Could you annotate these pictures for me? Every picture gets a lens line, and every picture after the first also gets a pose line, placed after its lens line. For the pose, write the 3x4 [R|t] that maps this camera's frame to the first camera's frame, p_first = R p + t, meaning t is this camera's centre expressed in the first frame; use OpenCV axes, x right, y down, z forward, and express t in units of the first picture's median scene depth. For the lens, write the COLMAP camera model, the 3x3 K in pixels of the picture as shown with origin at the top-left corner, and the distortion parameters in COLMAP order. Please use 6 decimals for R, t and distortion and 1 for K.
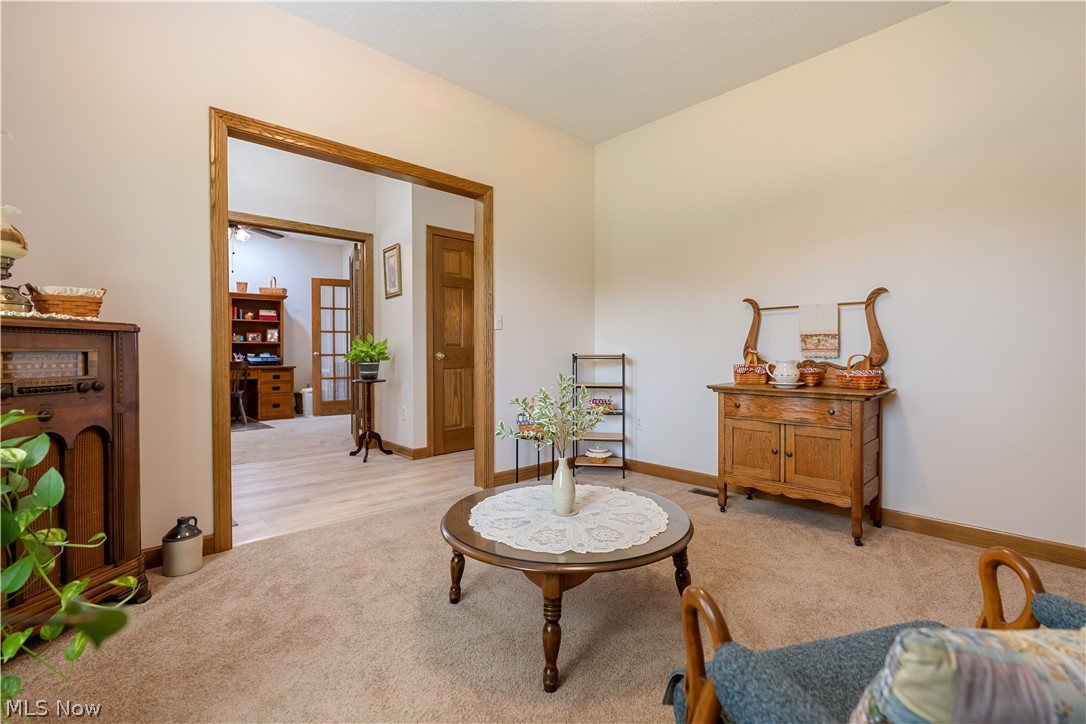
lens RADIAL K [[495.0, 0, 541.6], [0, 495.0, 359.8], [0, 0, 1]] dist [-0.001628, -0.000070]
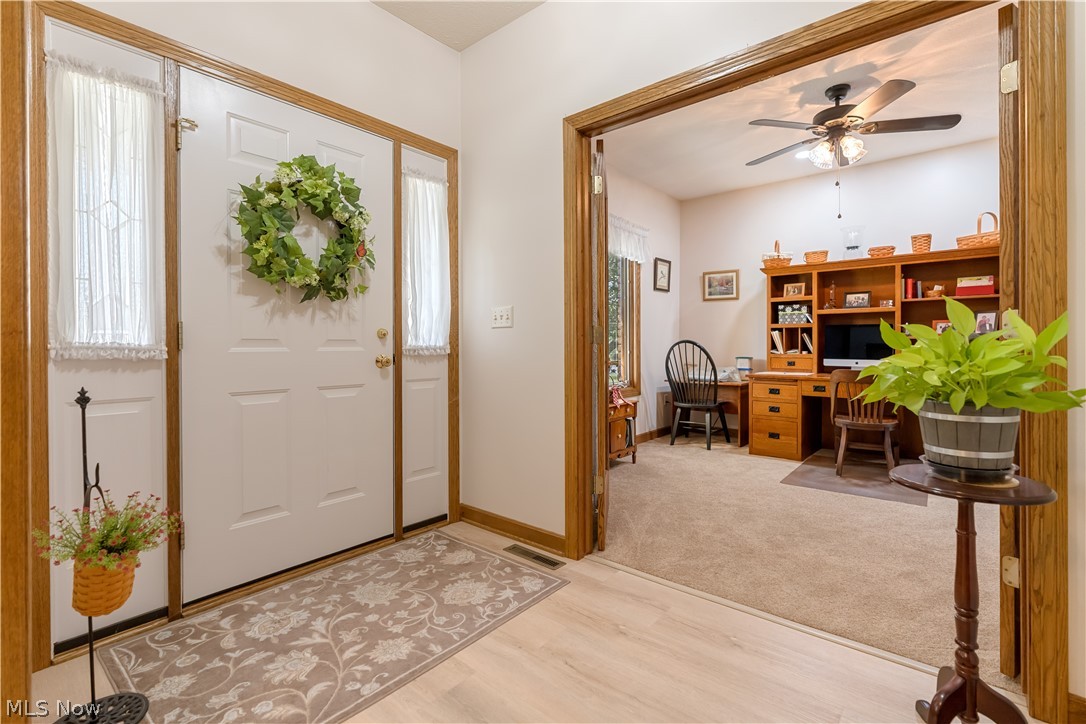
lens RADIAL K [[494.2, 0, 541.6], [0, 494.2, 351.2], [0, 0, 1]] dist [-0.004743, 0.003058]
pose [[0.123959, 0.008162, -0.992254, -0.077002], [-0.011142, 0.999915, 0.006833, -0.017331], [0.992225, 0.010208, 0.124040, 0.468467]]
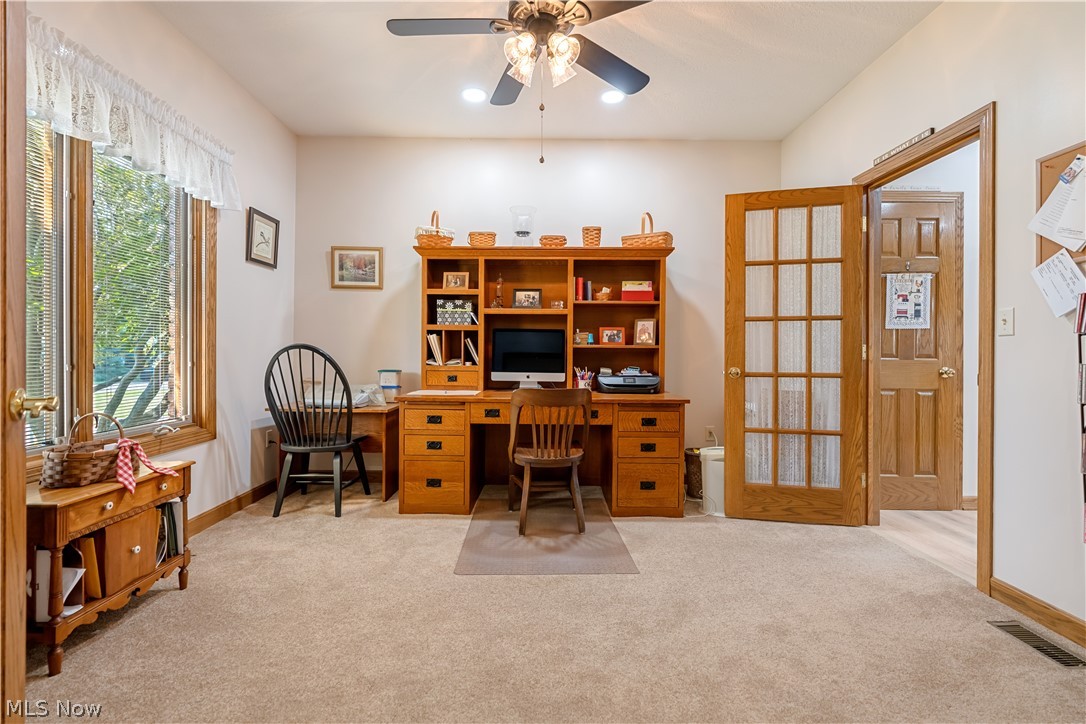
lens RADIAL K [[494.2, 0, 545.8], [0, 494.2, 356.0], [0, 0, 1]] dist [-0.004743, 0.003058]
pose [[0.747063, 0.005601, -0.664730, -0.294831], [-0.014715, 0.999859, -0.008112, -0.019632], [0.664590, 0.015842, 0.747040, 0.575873]]
